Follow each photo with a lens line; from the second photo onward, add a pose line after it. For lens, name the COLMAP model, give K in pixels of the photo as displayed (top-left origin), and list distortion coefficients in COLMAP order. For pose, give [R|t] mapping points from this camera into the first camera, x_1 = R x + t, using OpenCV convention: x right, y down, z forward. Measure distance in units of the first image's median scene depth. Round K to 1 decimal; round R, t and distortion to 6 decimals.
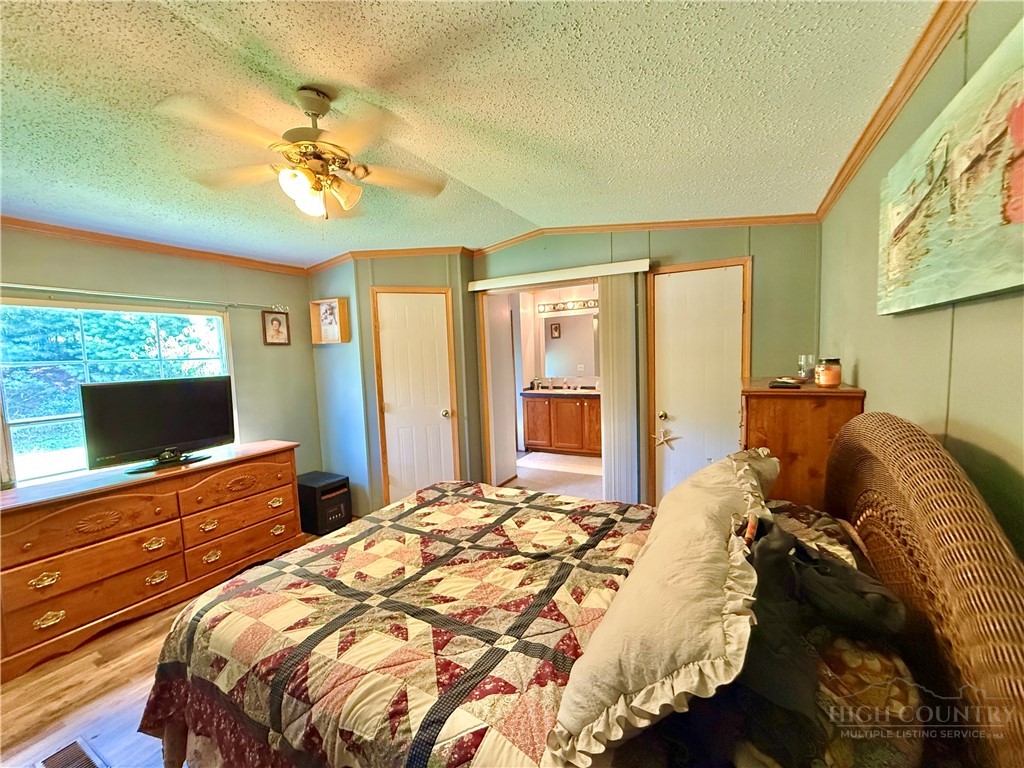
lens RADIAL K [[406.5, 0, 510.9], [0, 406.5, 385.2], [0, 0, 1]] dist [0.001024, -0.000477]
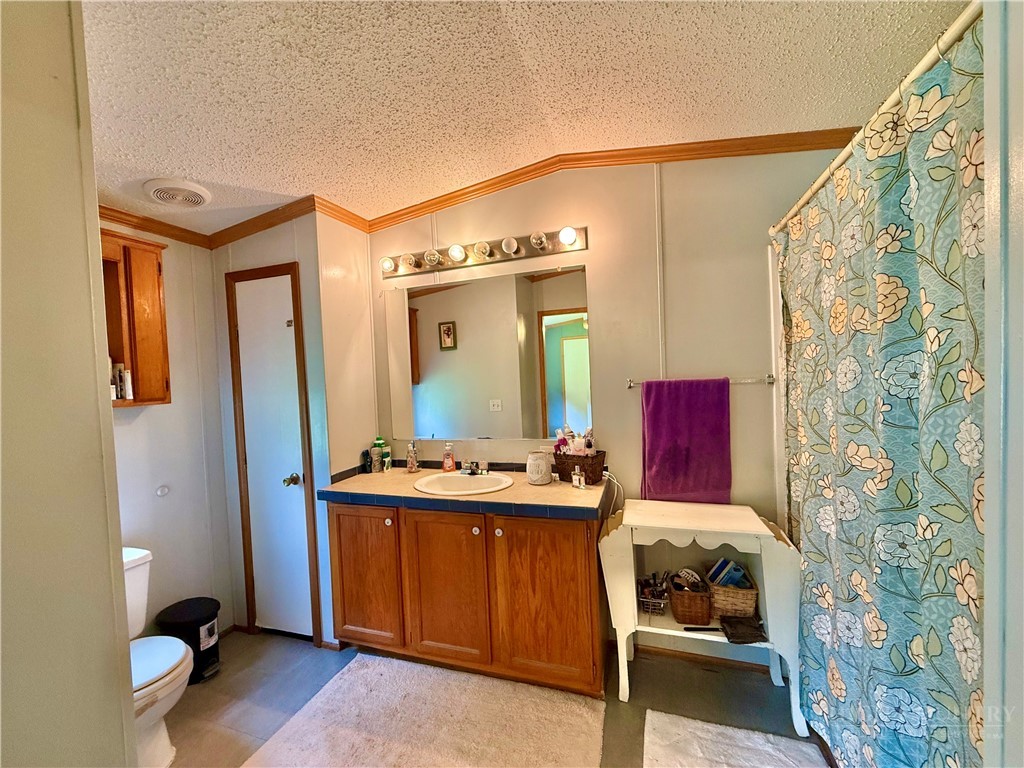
lens RADIAL K [[406.5, 0, 511.2], [0, 406.5, 386.0], [0, 0, 1]] dist [0.001024, -0.000477]
pose [[0.983570, -0.015239, 0.179884, 0.338310], [0.025253, 0.998248, -0.053515, -0.131250], [-0.178754, 0.057178, 0.982231, 1.650909]]
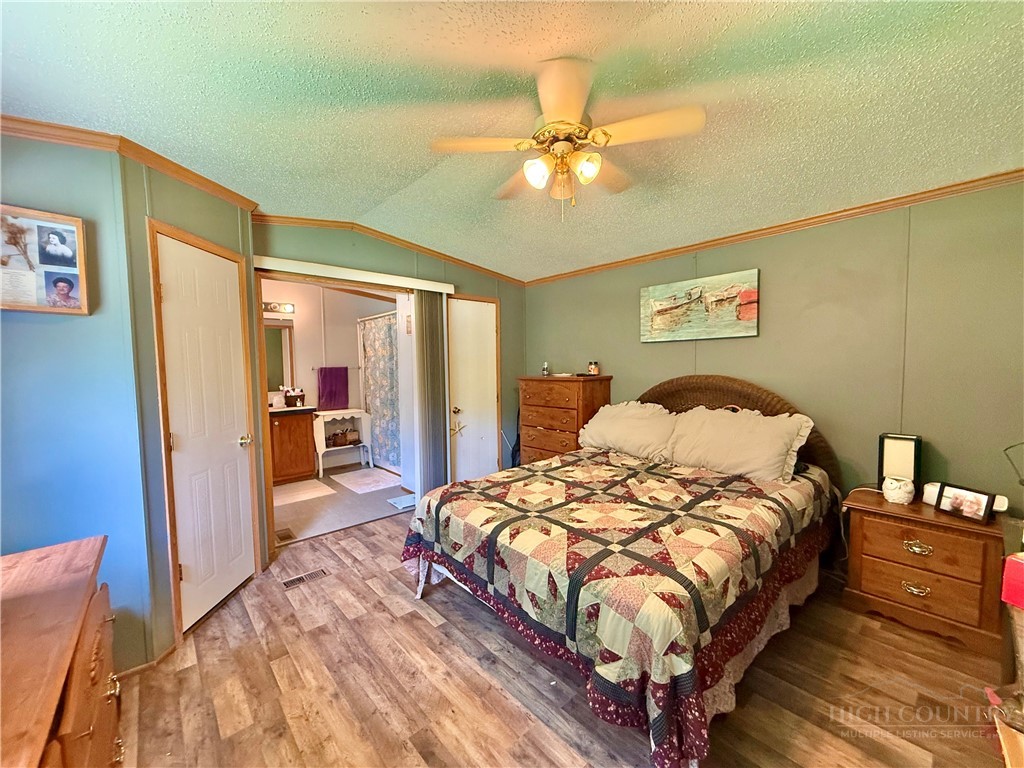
lens RADIAL K [[406.5, 0, 507.5], [0, 406.5, 387.6], [0, 0, 1]] dist [0.001024, -0.000477]
pose [[0.328434, -0.024830, 0.944200, -1.121686], [0.079185, 0.996859, -0.001329, 0.028816], [-0.941202, 0.075203, 0.329369, 0.642193]]
